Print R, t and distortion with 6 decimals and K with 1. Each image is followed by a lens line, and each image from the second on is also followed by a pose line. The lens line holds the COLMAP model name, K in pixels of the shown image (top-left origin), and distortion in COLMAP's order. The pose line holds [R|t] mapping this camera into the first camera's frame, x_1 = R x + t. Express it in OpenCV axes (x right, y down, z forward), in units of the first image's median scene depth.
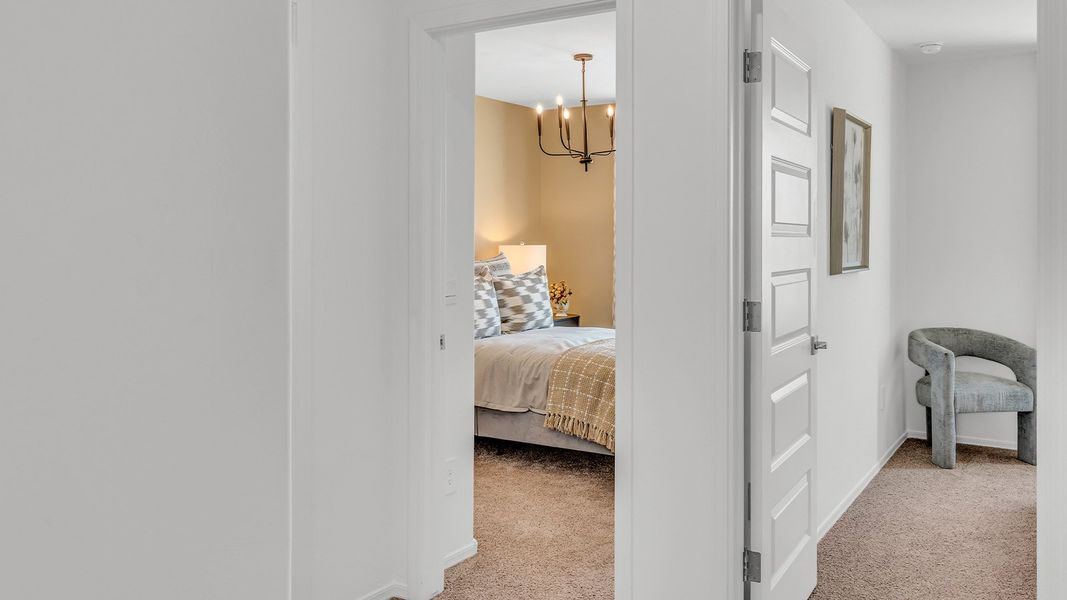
lens RADIAL K [[848.6, 0, 533.8], [0, 848.6, 299.4], [0, 0, 1]] dist [0.005409, 0.011080]
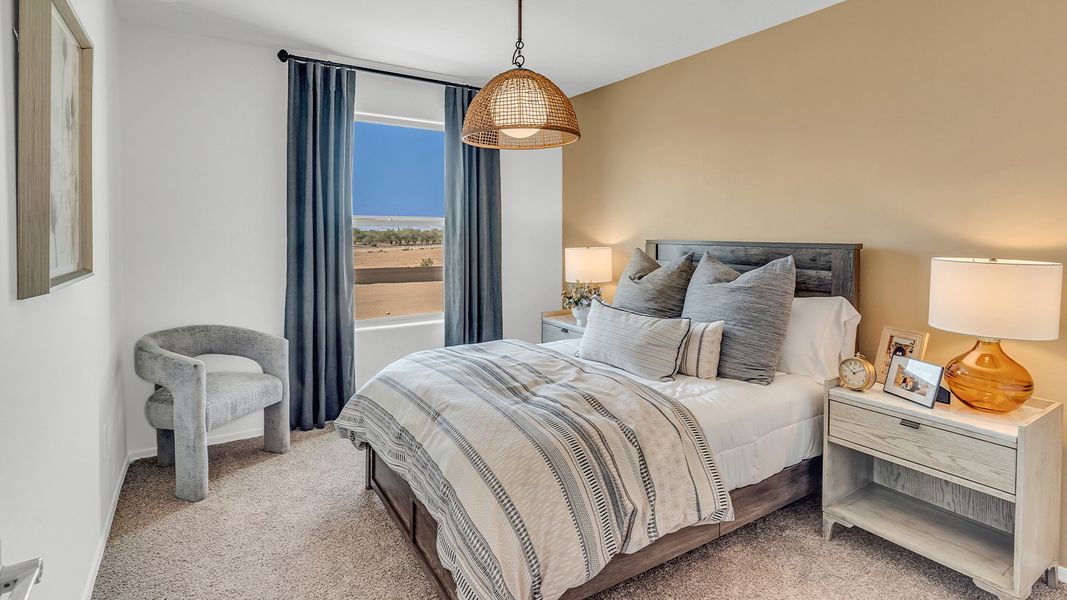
lens RADIAL K [[520.2, 0, 538.3], [0, 520.2, 233.9], [0, 0, 1]] dist [0.005763, 0.001379]
pose [[0.405290, -0.002989, 0.914183, 0.147965], [0.059018, 0.997994, -0.022901, -0.031648], [-0.912281, 0.063235, 0.404654, 0.459255]]
